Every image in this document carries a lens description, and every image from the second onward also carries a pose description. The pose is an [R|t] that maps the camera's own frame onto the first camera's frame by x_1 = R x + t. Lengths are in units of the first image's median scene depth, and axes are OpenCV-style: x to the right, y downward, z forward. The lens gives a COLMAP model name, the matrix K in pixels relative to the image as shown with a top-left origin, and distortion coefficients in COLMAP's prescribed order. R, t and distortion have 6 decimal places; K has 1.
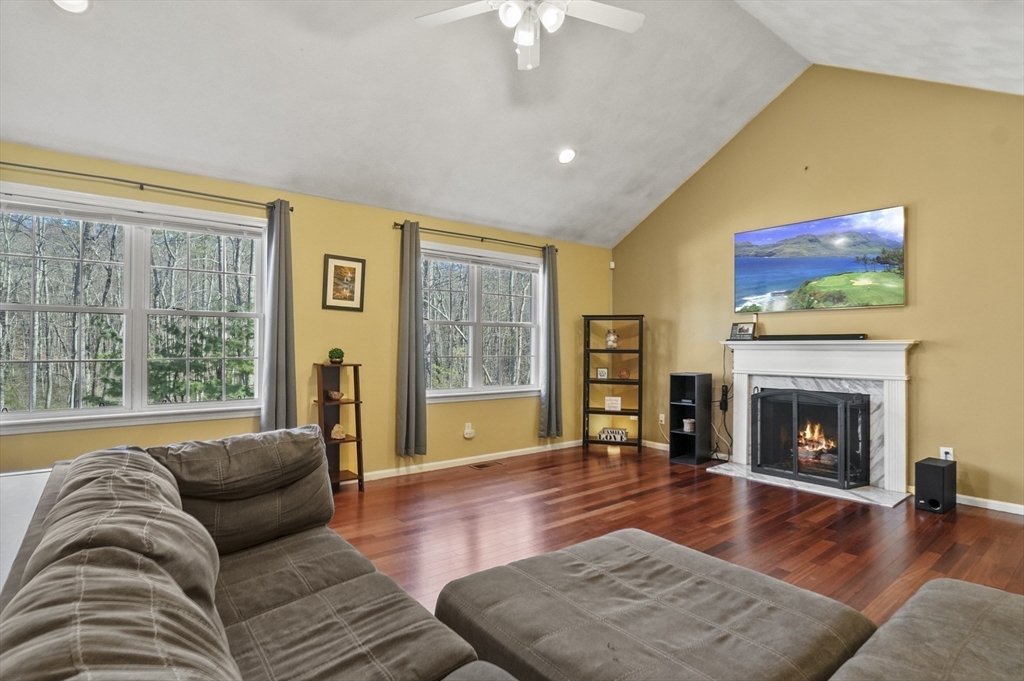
lens RADIAL K [[528.5, 0, 514.3], [0, 528.5, 336.4], [0, 0, 1]] dist [-0.020173, 0.008207]
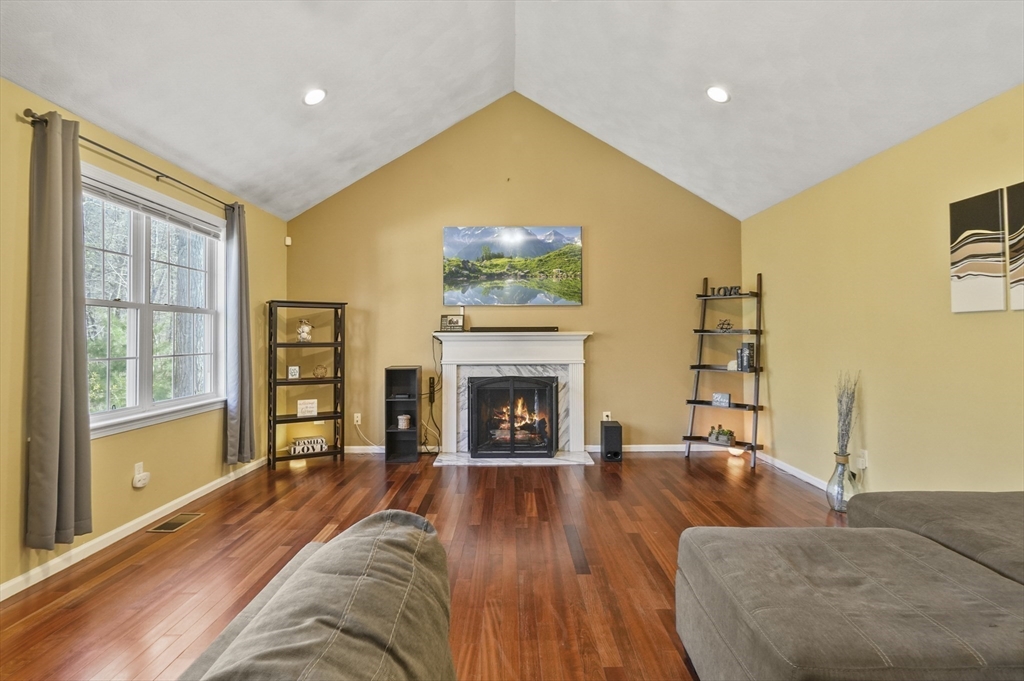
lens RADIAL K [[528.5, 0, 514.3], [0, 528.5, 321.6], [0, 0, 1]] dist [-0.020173, 0.008207]
pose [[0.626416, 0.015554, 0.779334, -0.291723], [-0.007197, 0.999874, -0.014171, 0.000934], [-0.779456, 0.003268, 0.626449, 0.256603]]
